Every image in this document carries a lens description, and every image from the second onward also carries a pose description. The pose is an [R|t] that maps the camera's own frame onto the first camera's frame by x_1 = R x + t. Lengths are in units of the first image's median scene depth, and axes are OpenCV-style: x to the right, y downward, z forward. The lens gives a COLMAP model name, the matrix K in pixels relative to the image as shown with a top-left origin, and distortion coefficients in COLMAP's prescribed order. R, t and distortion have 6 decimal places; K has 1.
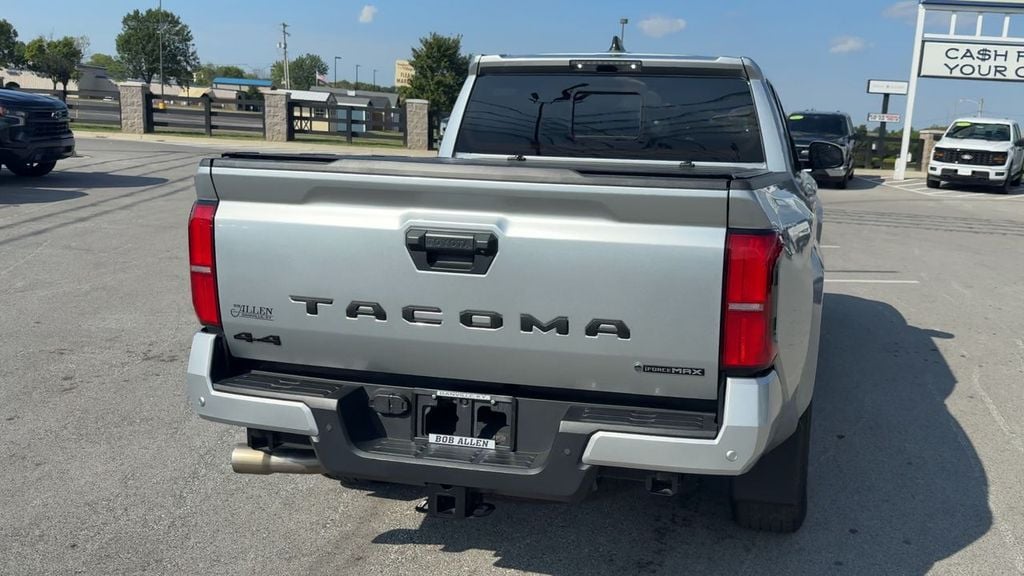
lens RADIAL K [[899.1, 0, 610.8], [0, 899.1, 319.5], [0, 0, 1]] dist [0.086615, -0.152868]
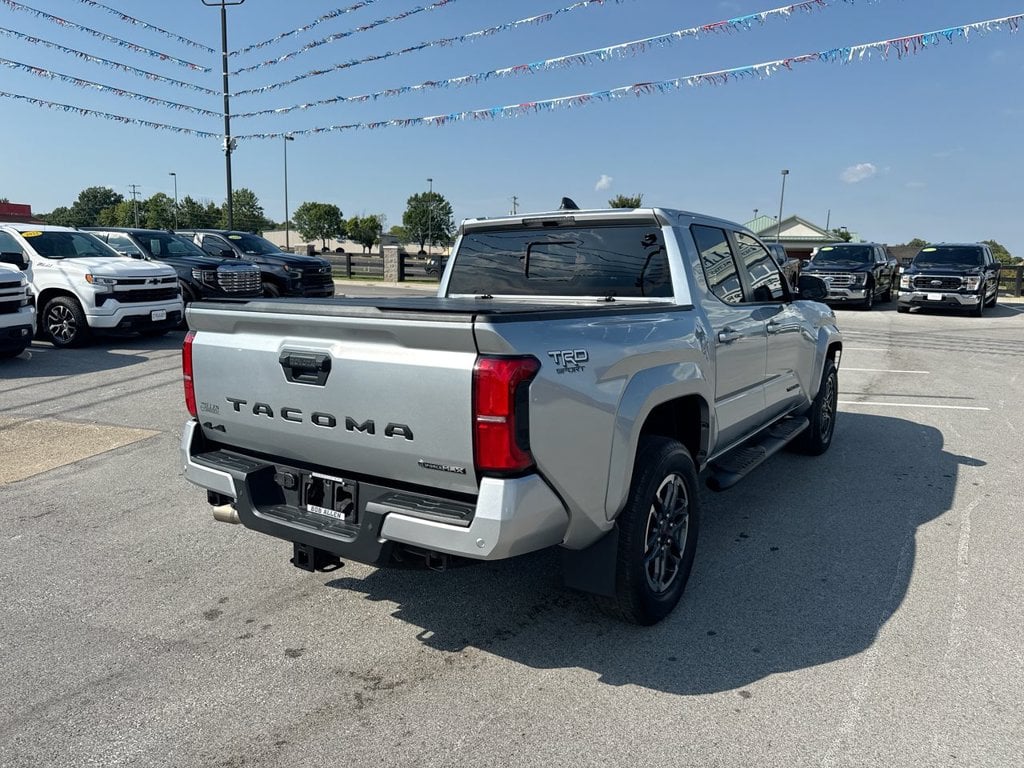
lens RADIAL K [[745.9, 0, 480.9], [0, 745.9, 371.0], [0, 0, 1]] dist [0.002264, -0.002722]
pose [[0.923660, 0.020221, -0.382680, 0.447270], [-0.048524, 0.996740, -0.064453, -0.011211], [0.380130, 0.078102, 0.921630, 0.062849]]
